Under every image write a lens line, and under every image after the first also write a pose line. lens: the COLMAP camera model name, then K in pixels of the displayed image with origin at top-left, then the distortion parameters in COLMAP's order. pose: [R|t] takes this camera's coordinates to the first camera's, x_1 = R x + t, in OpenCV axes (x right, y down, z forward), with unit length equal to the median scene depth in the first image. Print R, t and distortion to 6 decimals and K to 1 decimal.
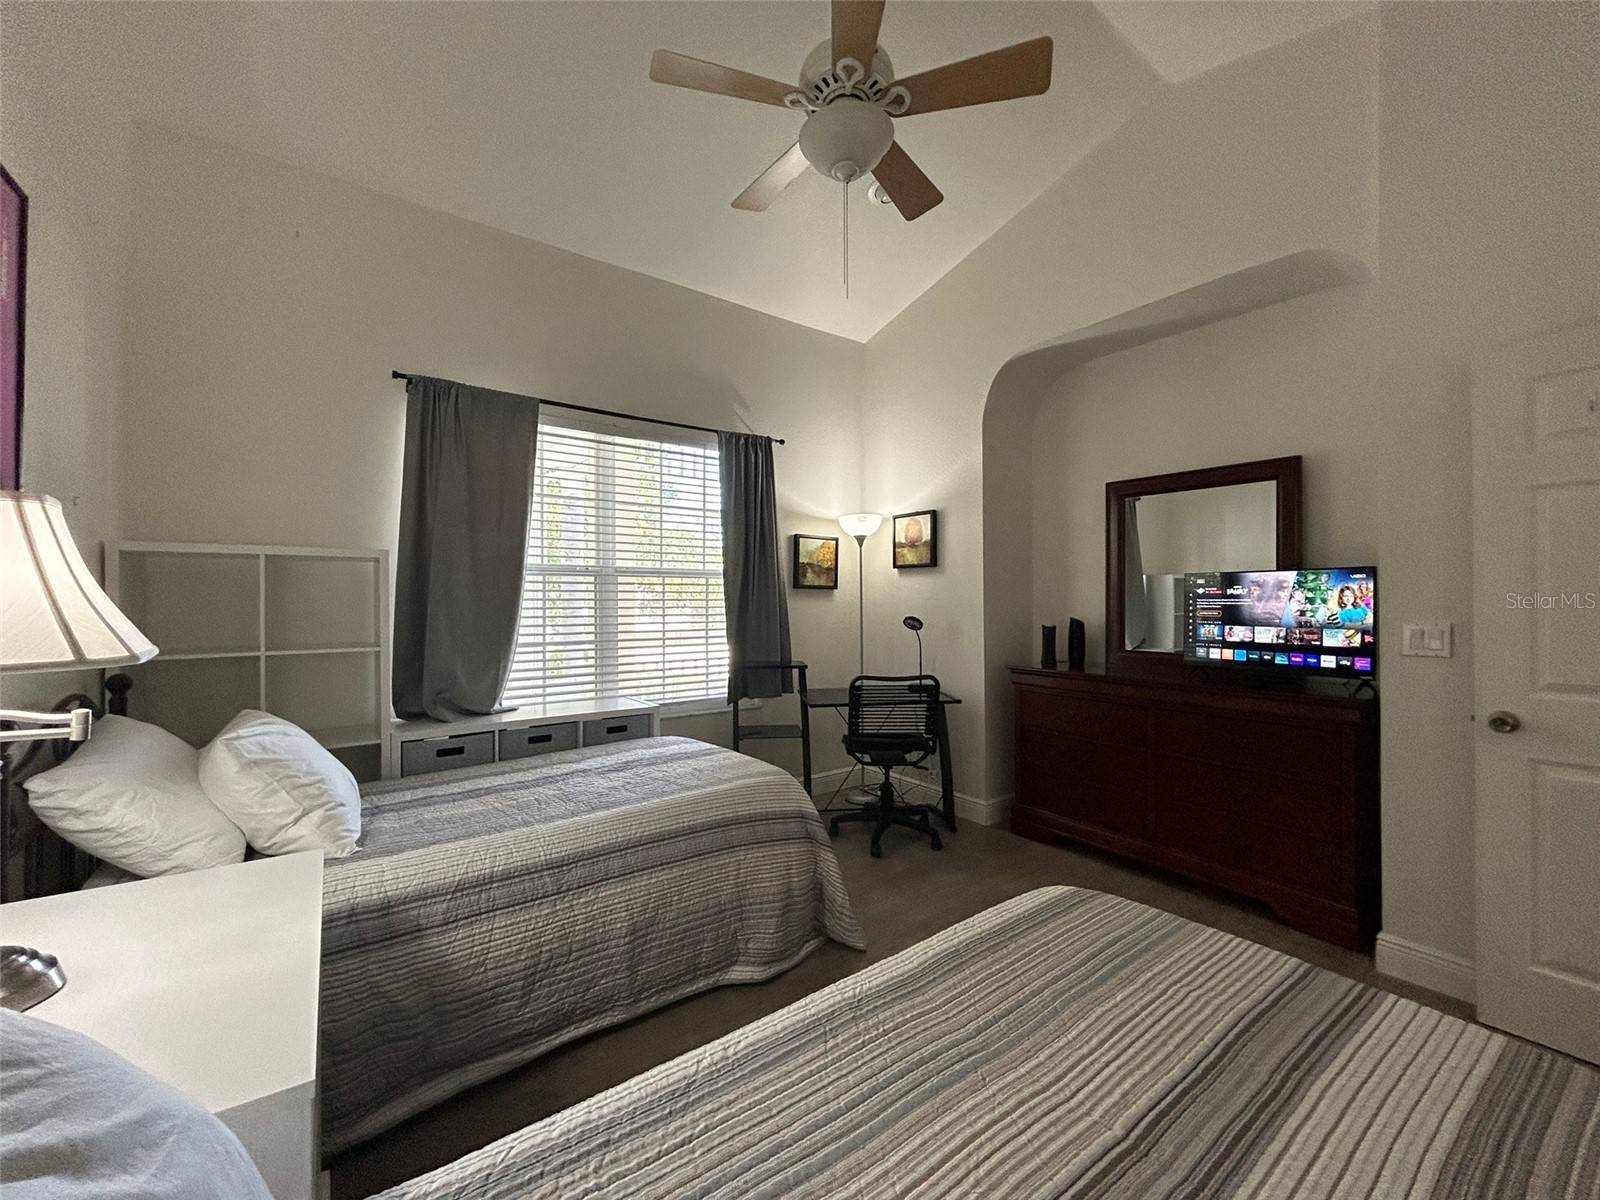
lens RADIAL K [[644.2, 0, 797.3], [0, 644.2, 599.9], [0, 0, 1]] dist [-0.000283, -0.000617]
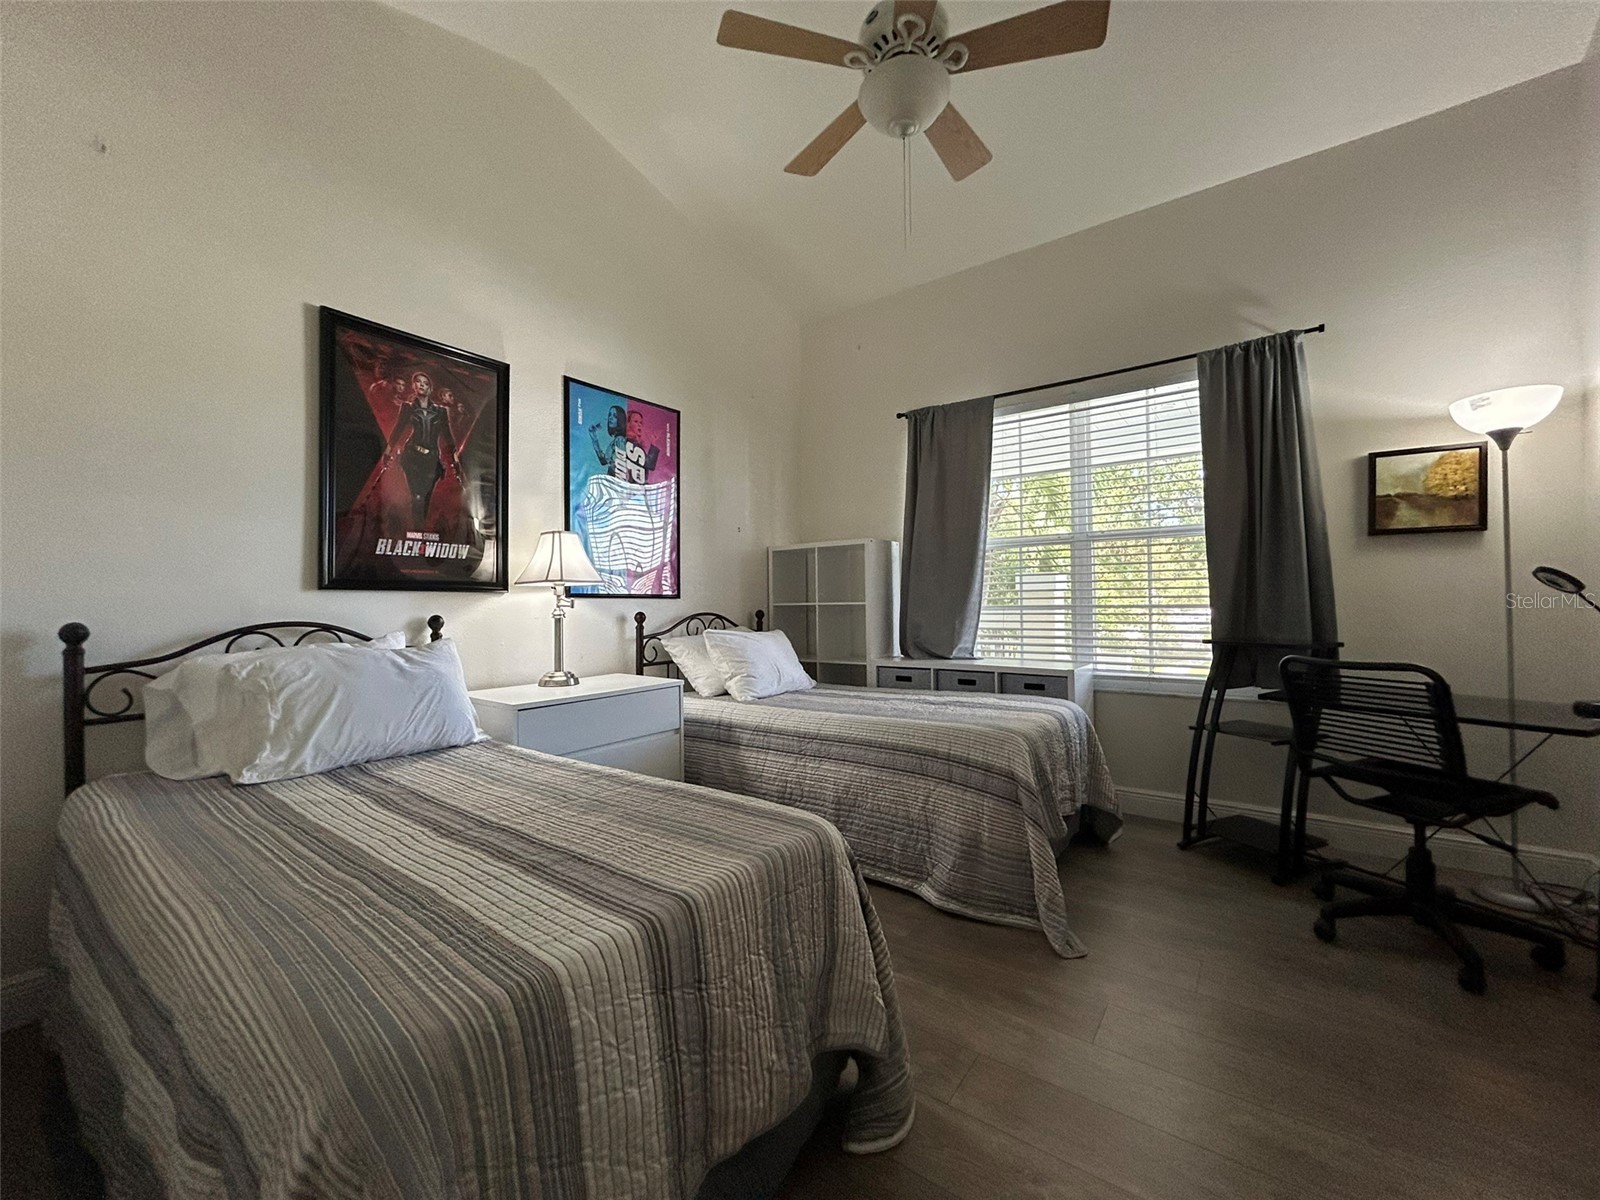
lens RADIAL K [[644.2, 0, 797.3], [0, 644.2, 599.9], [0, 0, 1]] dist [-0.000283, -0.000617]
pose [[0.286311, -0.005722, -0.958120, 0.547616], [0.013315, 0.999909, -0.001993, 0.049166], [0.958044, -0.012187, 0.286361, 0.288877]]
